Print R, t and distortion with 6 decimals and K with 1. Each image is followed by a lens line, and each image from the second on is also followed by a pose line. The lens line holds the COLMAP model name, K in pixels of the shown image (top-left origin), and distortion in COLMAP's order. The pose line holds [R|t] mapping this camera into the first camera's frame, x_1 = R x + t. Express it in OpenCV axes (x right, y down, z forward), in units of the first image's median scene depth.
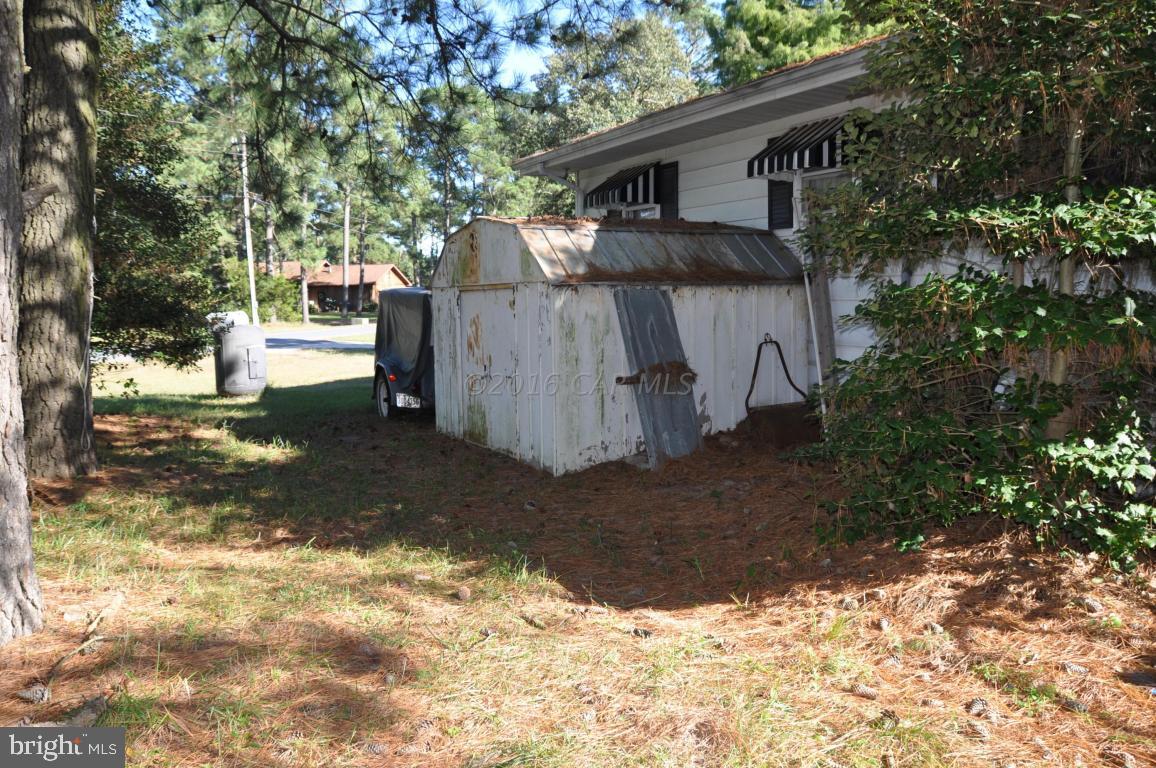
lens RADIAL K [[911.9, 0, 578.0], [0, 911.9, 384.0], [0, 0, 1]] dist [-0.151021, 0.150210]
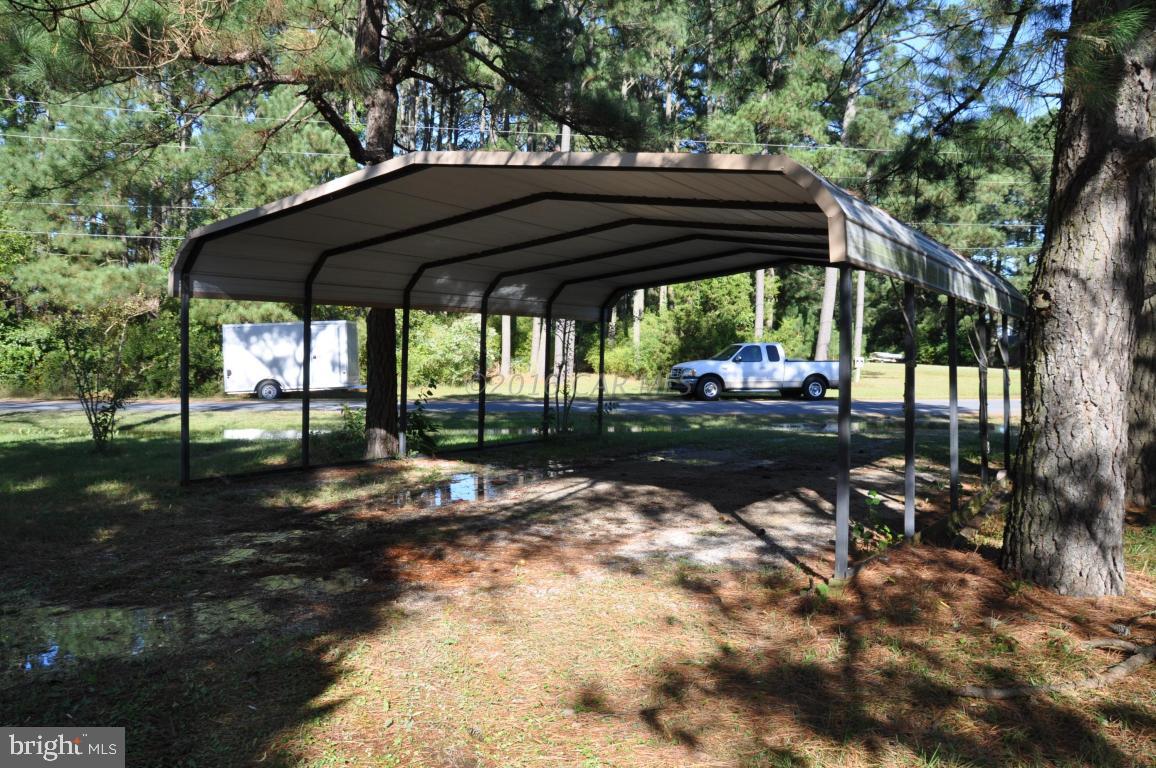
lens RADIAL K [[911.9, 0, 578.0], [0, 911.9, 384.0], [0, 0, 1]] dist [-0.151021, 0.150210]
pose [[0.458343, 0.056701, -0.886965, 0.221797], [-0.102397, 0.994686, 0.010674, 0.016782], [0.882857, 0.085930, 0.461714, -0.461028]]
